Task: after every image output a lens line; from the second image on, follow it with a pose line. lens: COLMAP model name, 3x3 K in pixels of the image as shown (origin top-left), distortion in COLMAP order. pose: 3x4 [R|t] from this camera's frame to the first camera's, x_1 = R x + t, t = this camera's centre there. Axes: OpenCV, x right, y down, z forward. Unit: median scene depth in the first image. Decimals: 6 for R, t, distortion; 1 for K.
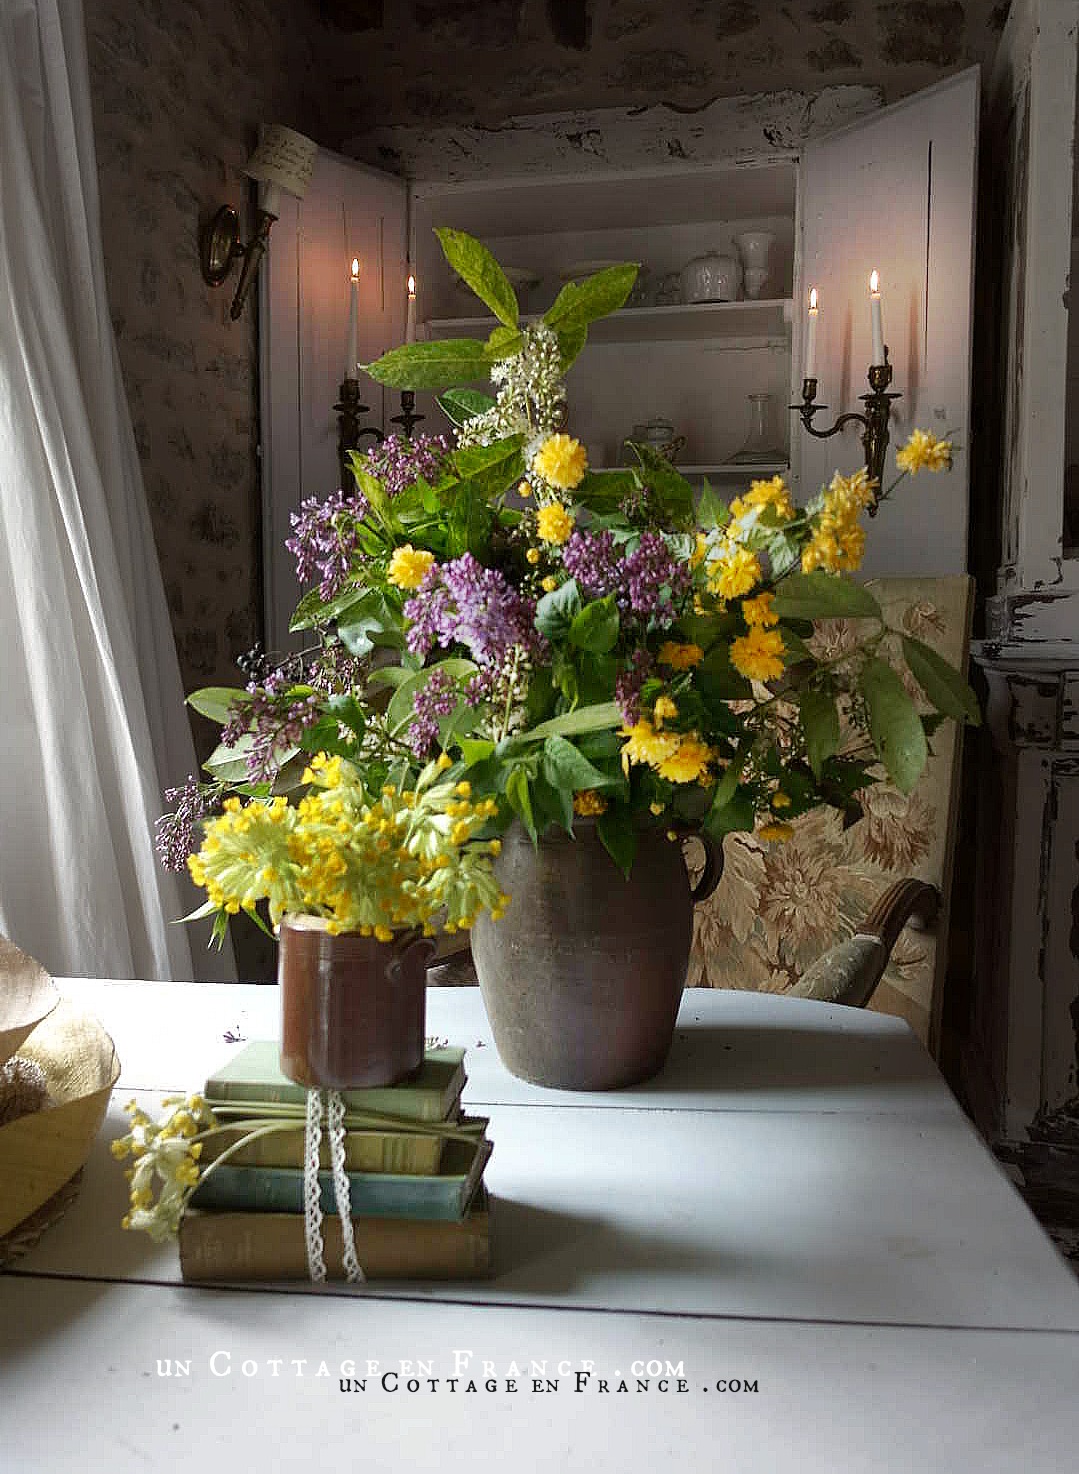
lens RADIAL K [[1100.8, 0, 500.3], [0, 1100.8, 777.2], [0, 0, 1]] dist [-0.019095, 0.005644]
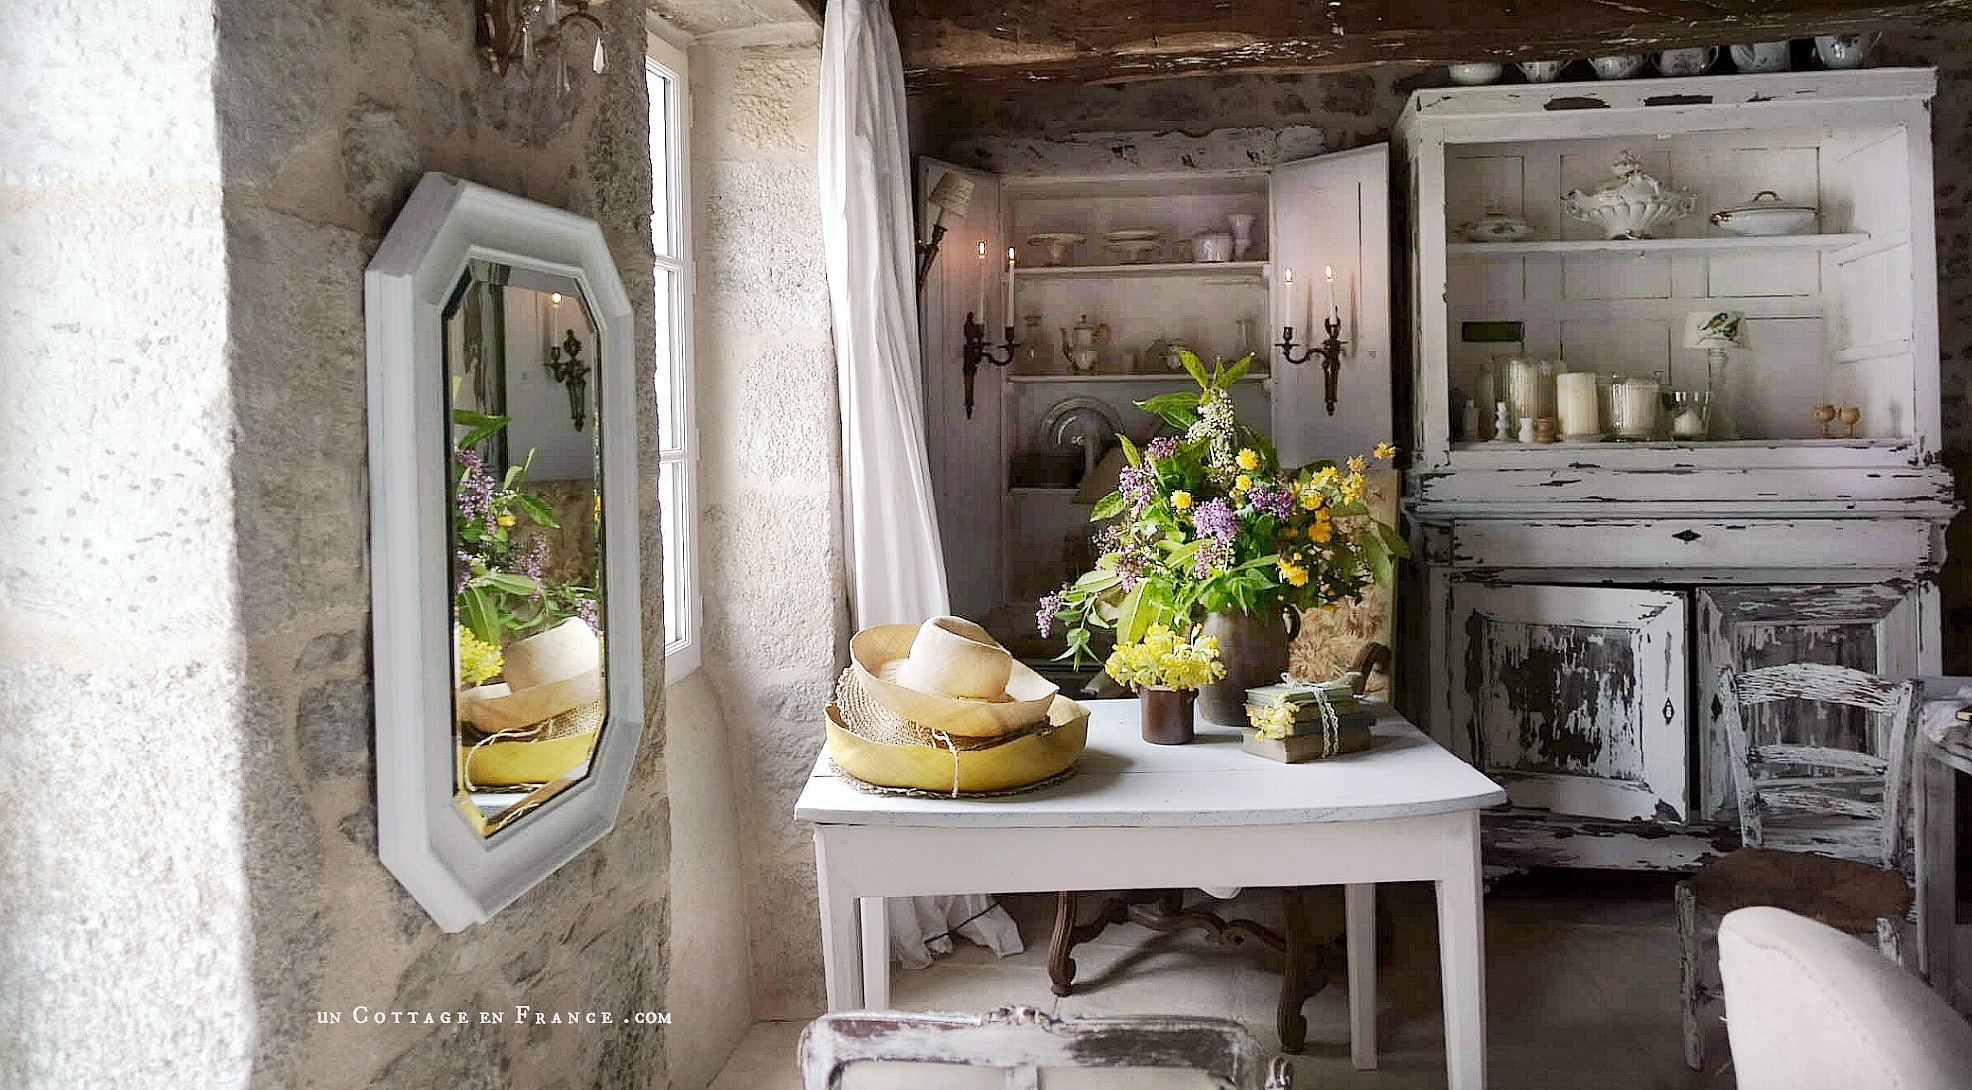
lens RADIAL K [[1408.5, 0, 986.0], [0, 1408.5, 545.0], [0, 0, 1]] dist [-0.006003, -0.000460]
pose [[0.991056, -0.026037, 0.130882, -0.459875], [0.032570, 0.998315, -0.048024, 0.021019], [-0.129411, 0.051857, 0.990234, -1.002451]]
